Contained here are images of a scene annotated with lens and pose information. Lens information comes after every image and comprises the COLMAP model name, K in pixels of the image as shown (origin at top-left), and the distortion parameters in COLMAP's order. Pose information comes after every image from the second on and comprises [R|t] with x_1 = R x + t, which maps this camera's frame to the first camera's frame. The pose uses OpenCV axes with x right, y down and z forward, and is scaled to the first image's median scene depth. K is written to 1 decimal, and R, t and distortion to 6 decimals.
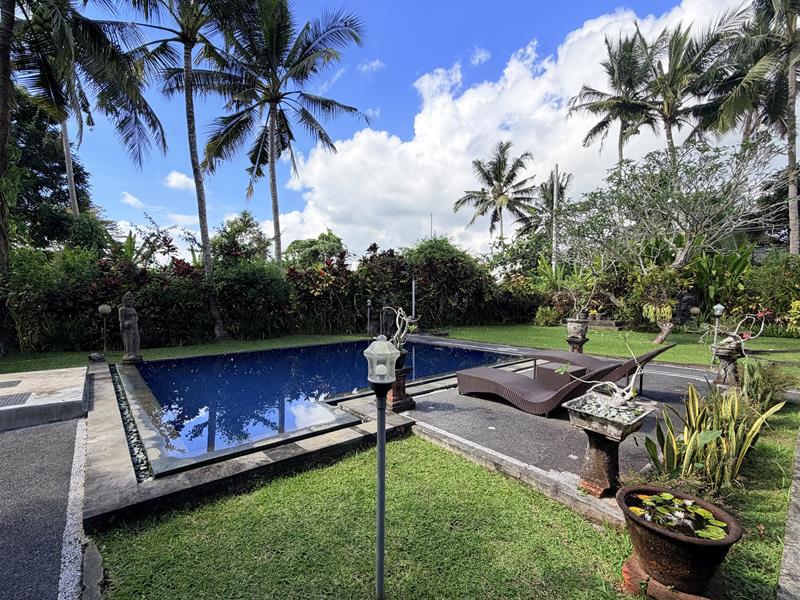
lens RADIAL K [[317.2, 0, 400.0], [0, 317.2, 300.0], [0, 0, 1]] dist [0.005861, 0.000134]
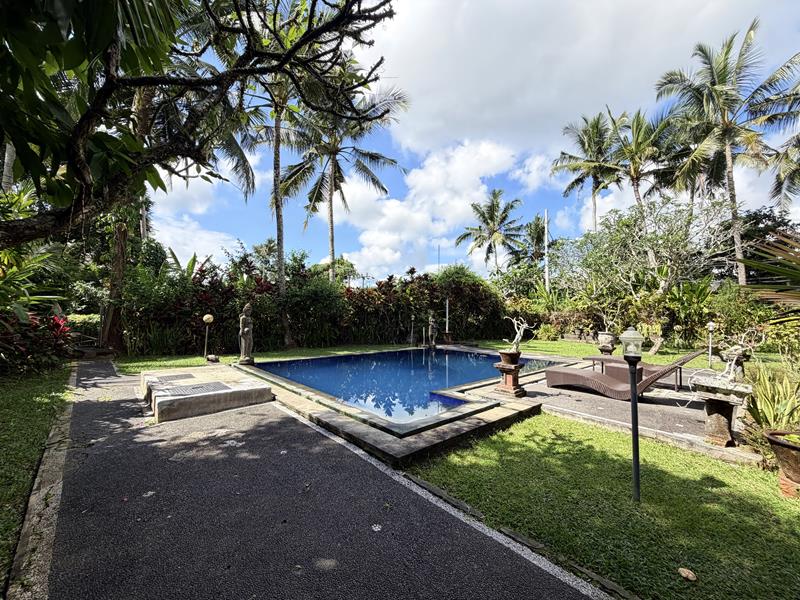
lens RADIAL K [[279.7, 0, 399.5], [0, 279.7, 295.3], [0, 0, 1]] dist [0.000814, 0.000056]
pose [[0.998944, 0.019873, 0.041427, -0.156989], [-0.016318, 0.996294, -0.084451, 0.011103], [-0.042952, 0.083686, 0.995566, -0.044574]]
